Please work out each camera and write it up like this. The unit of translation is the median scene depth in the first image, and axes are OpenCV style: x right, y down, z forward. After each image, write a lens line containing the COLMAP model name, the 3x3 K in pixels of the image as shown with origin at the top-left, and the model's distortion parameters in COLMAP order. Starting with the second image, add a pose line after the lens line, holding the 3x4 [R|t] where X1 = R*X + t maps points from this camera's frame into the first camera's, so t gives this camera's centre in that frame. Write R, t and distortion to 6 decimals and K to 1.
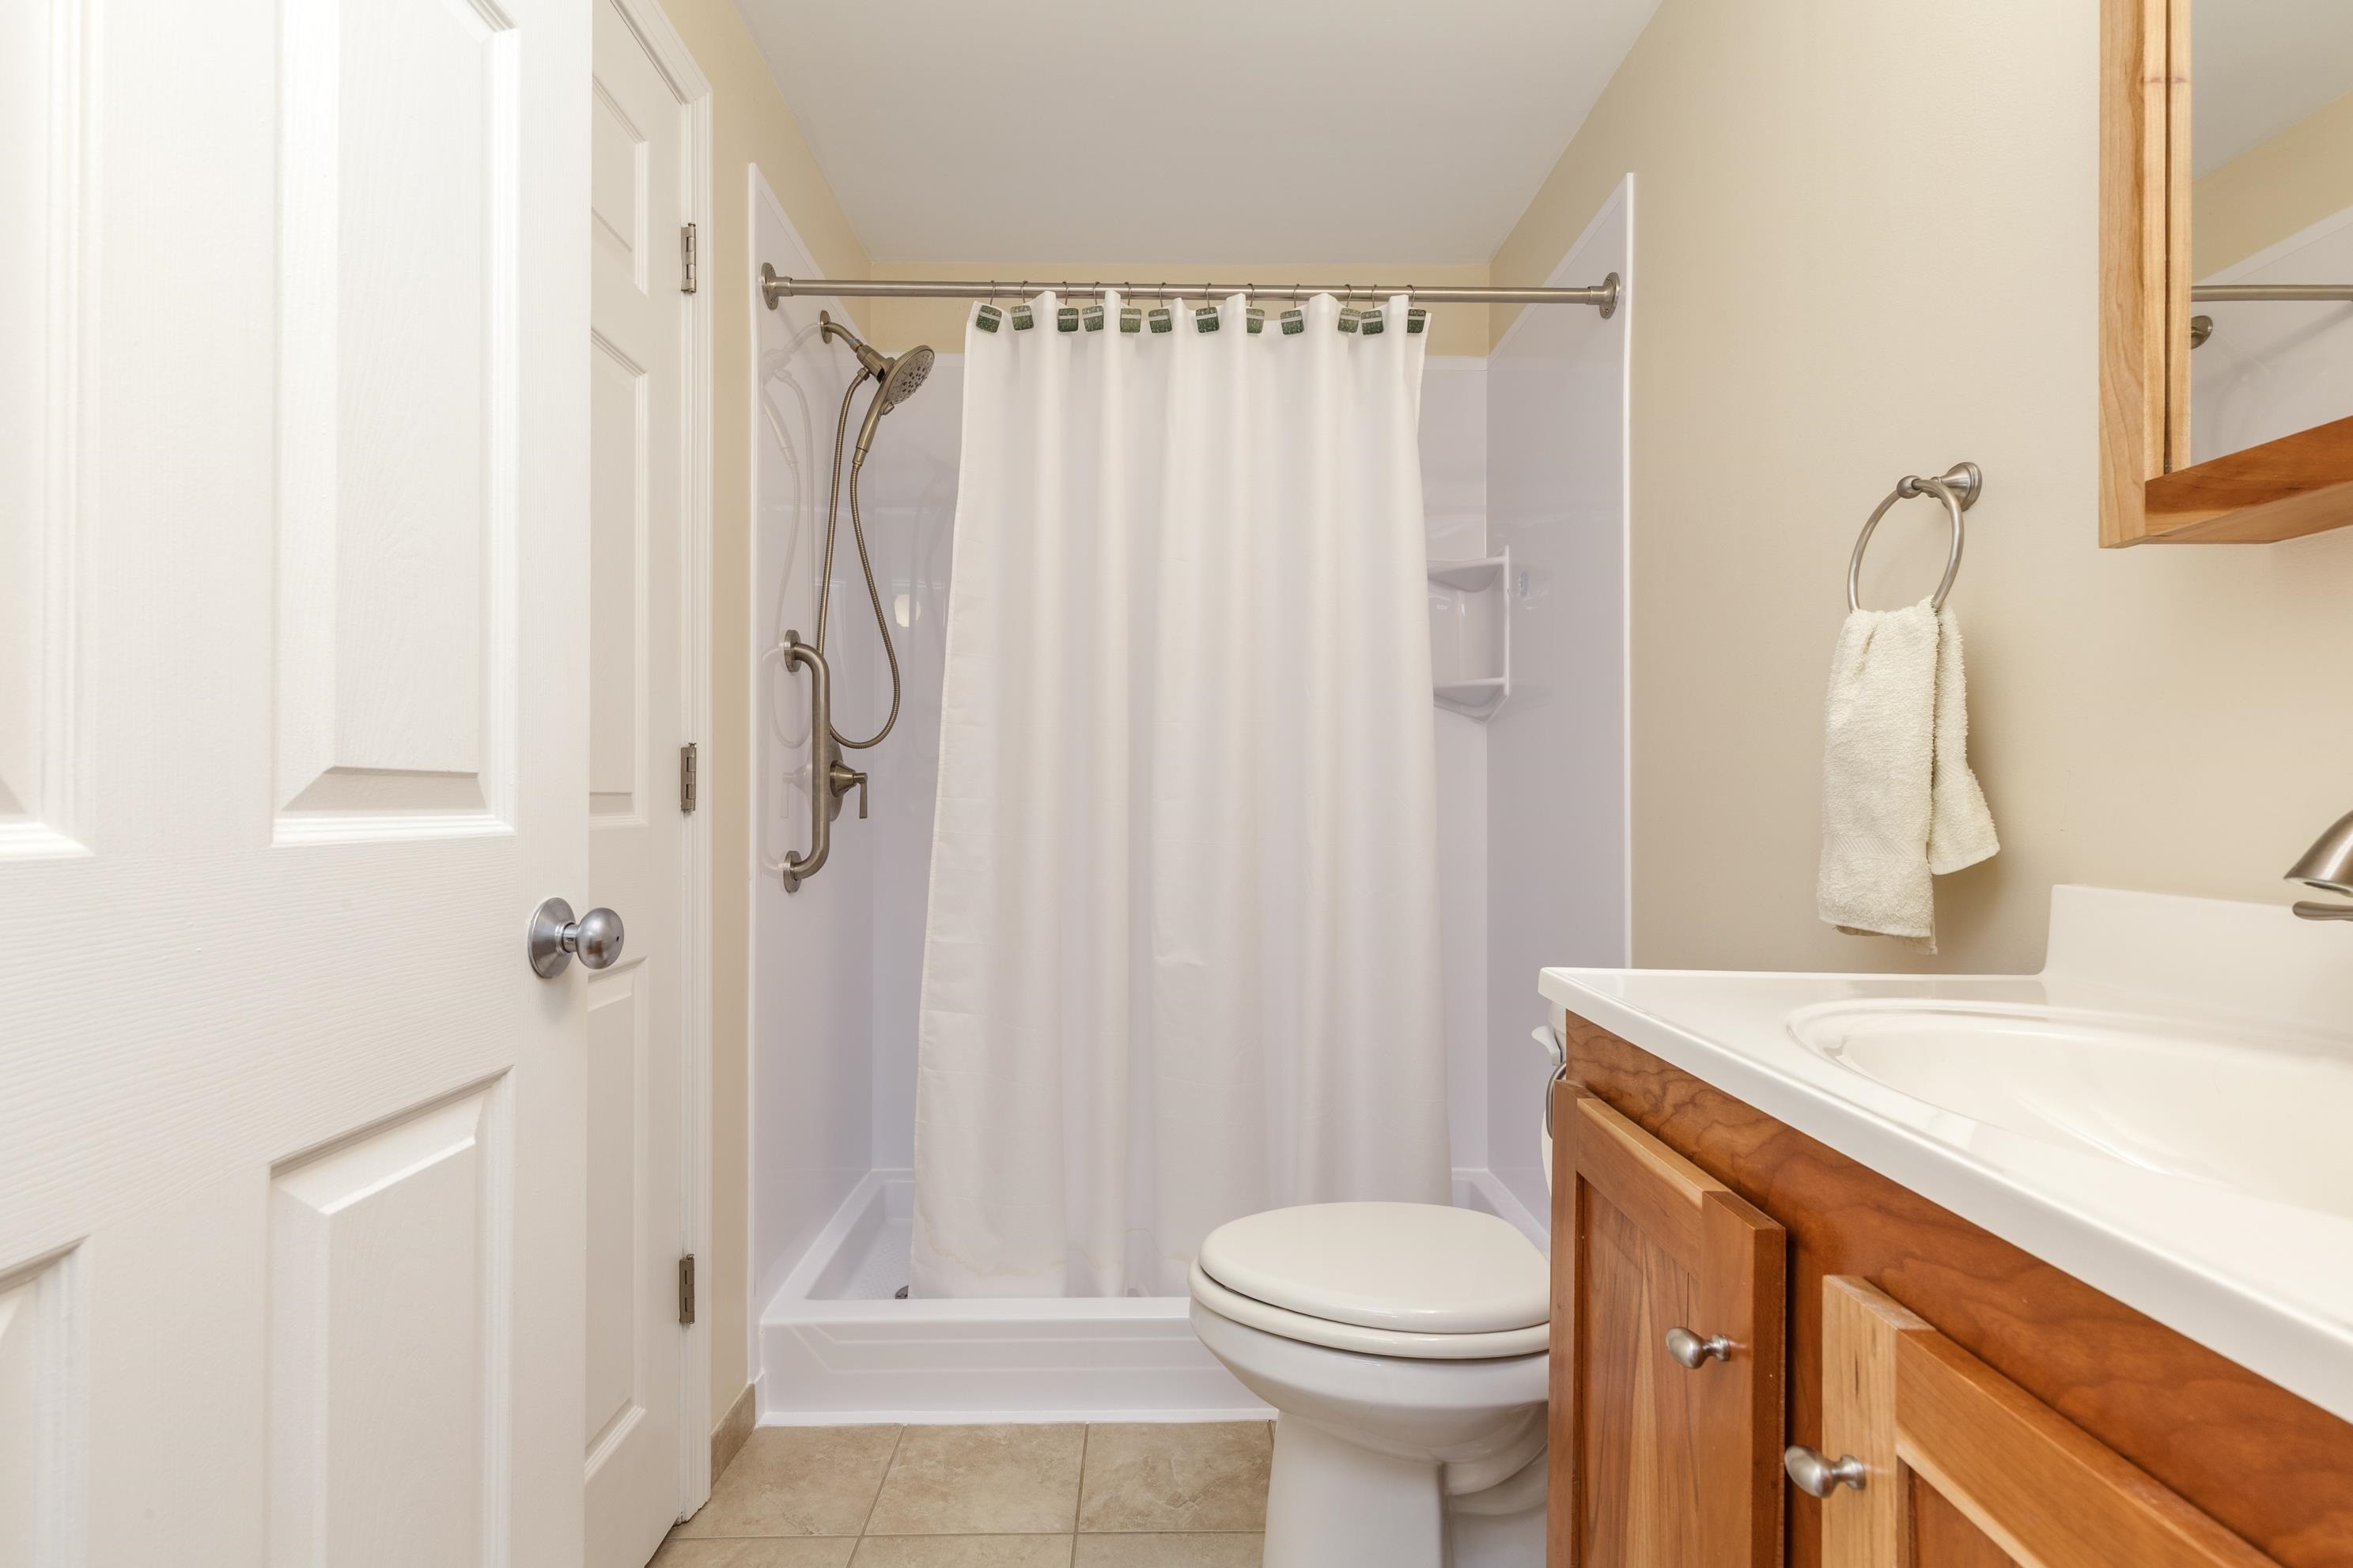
lens RADIAL K [[1075.4, 0, 1181.9], [0, 1075.4, 794.4], [0, 0, 1]] dist [0.000086, -0.000514]
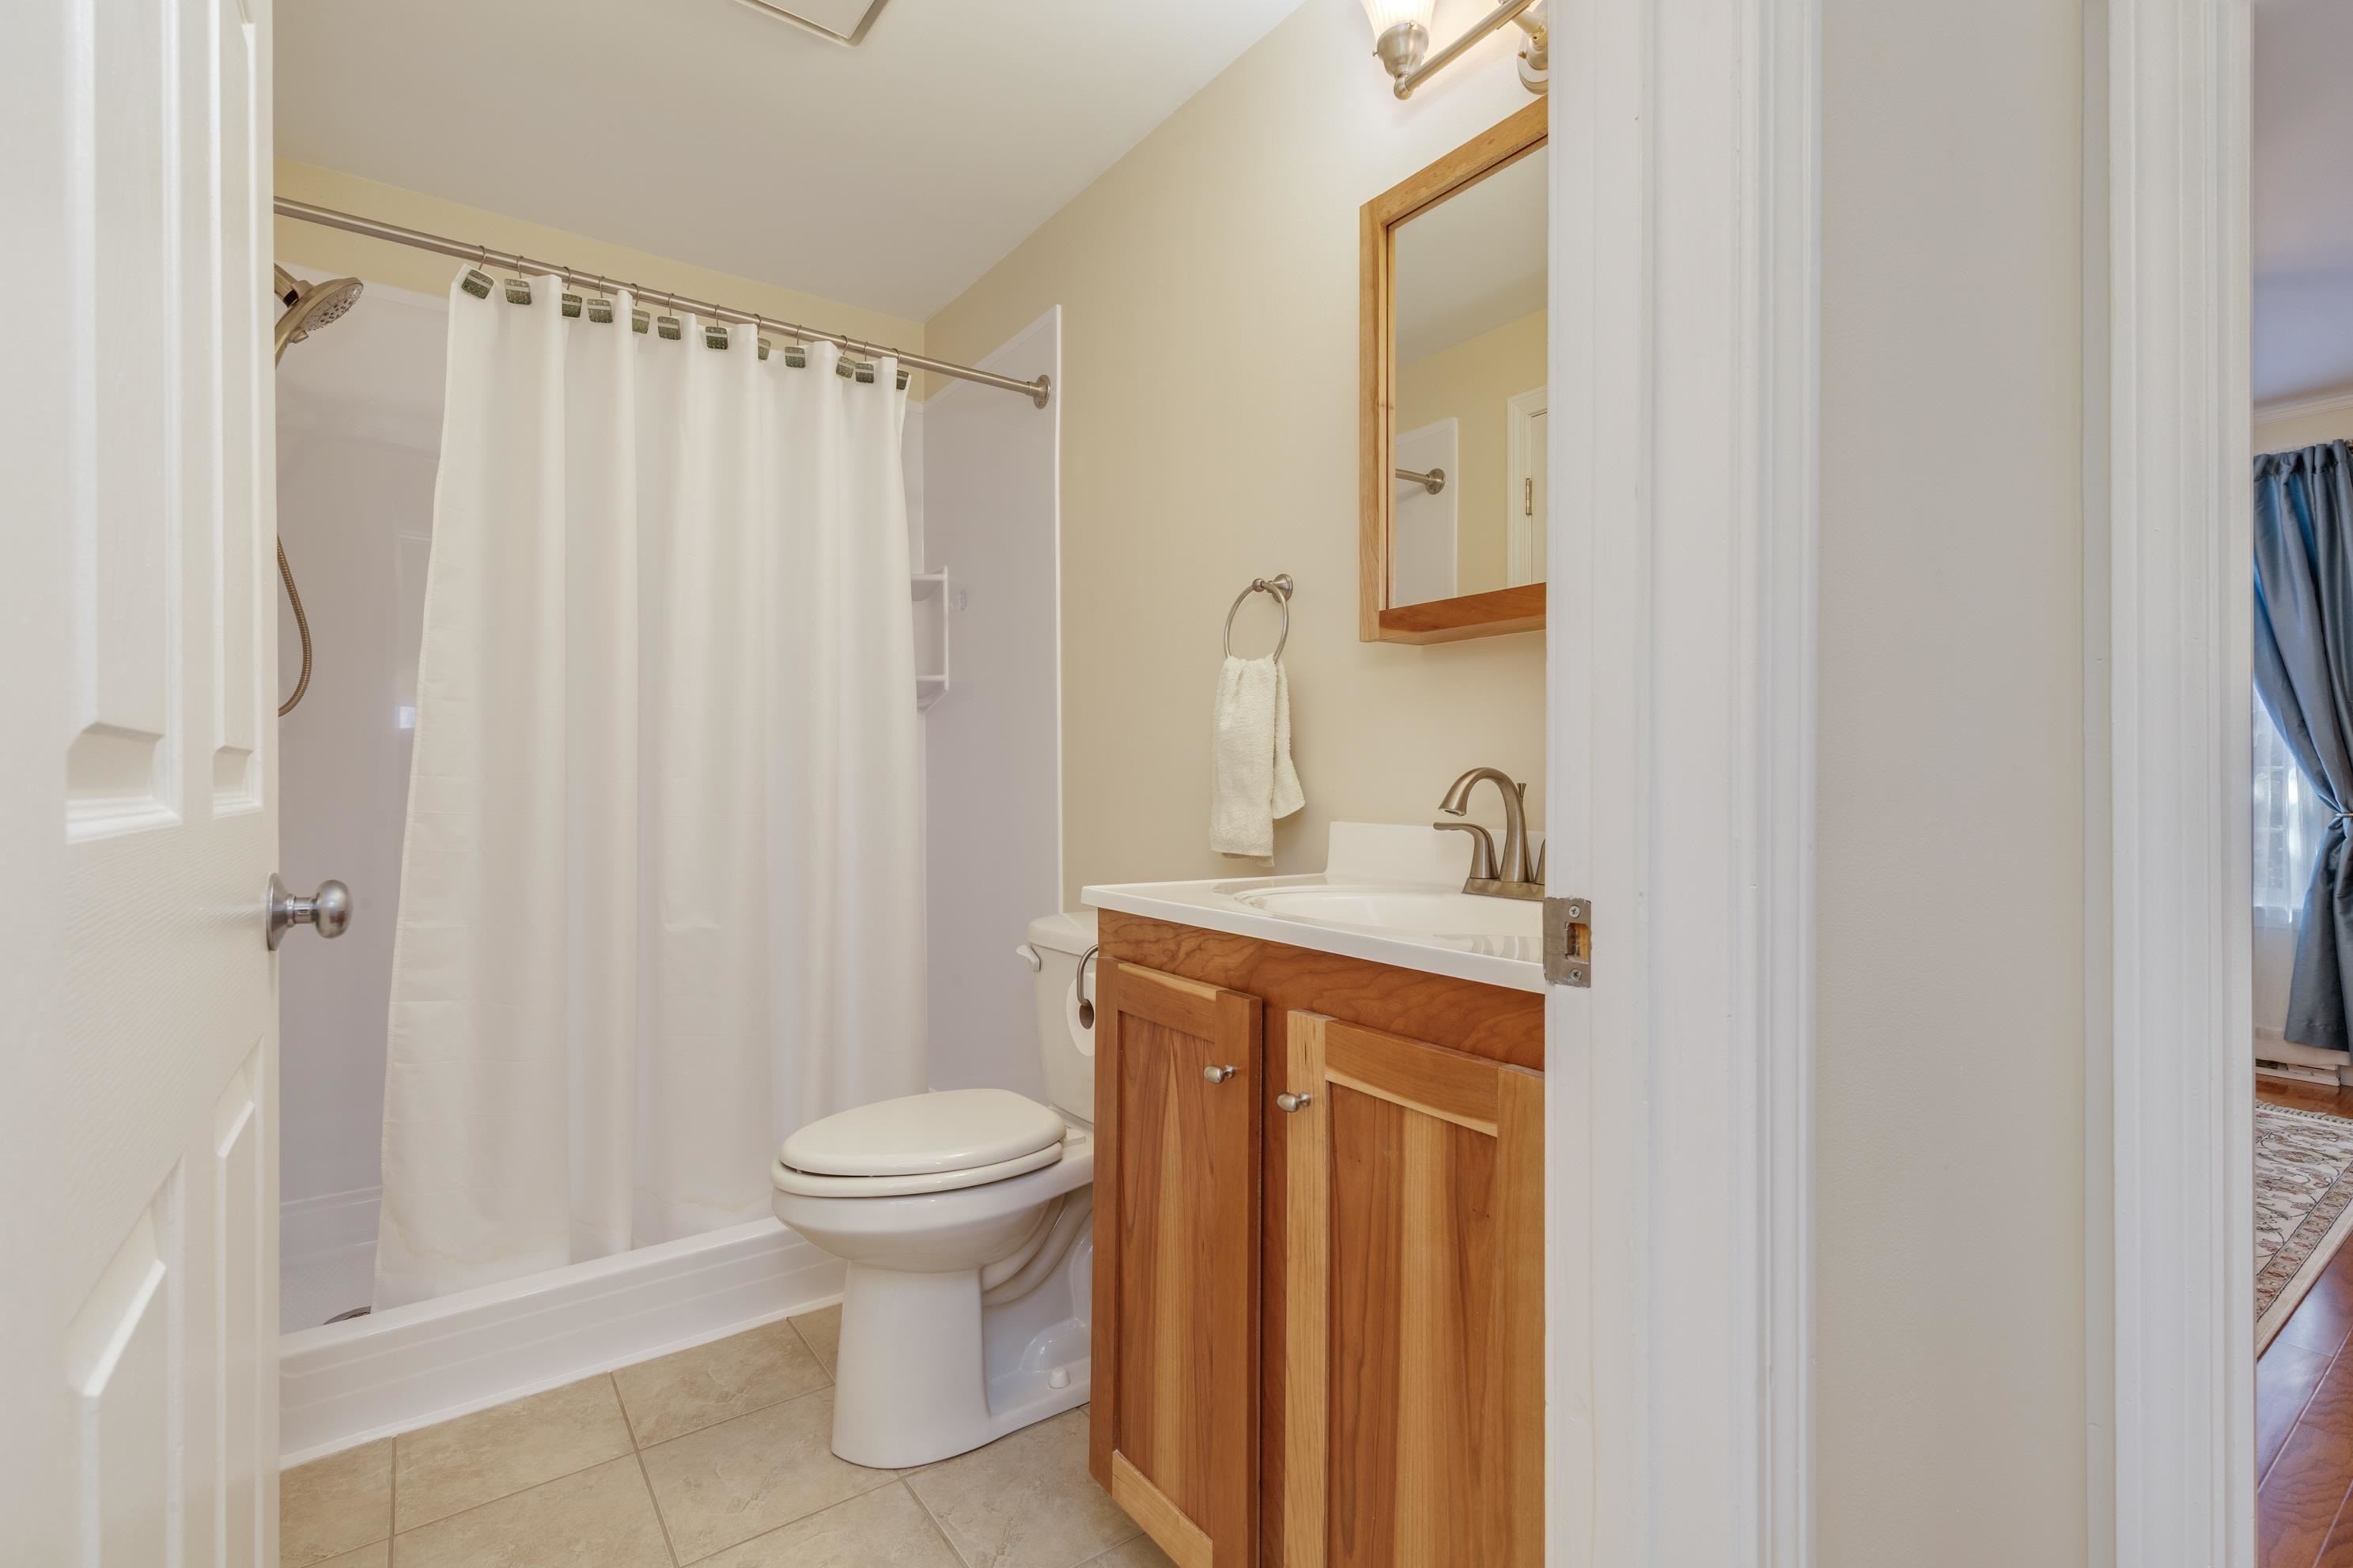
lens RADIAL K [[1074.6, 0, 1176.5], [0, 1074.6, 784.0], [0, 0, 1]] dist [0.000592, -0.007789]
pose [[0.809999, -0.007717, 0.586381, -0.284592], [0.001414, 0.999936, 0.011207, 0.000599], [-0.586430, -0.008248, 0.809958, -0.190650]]
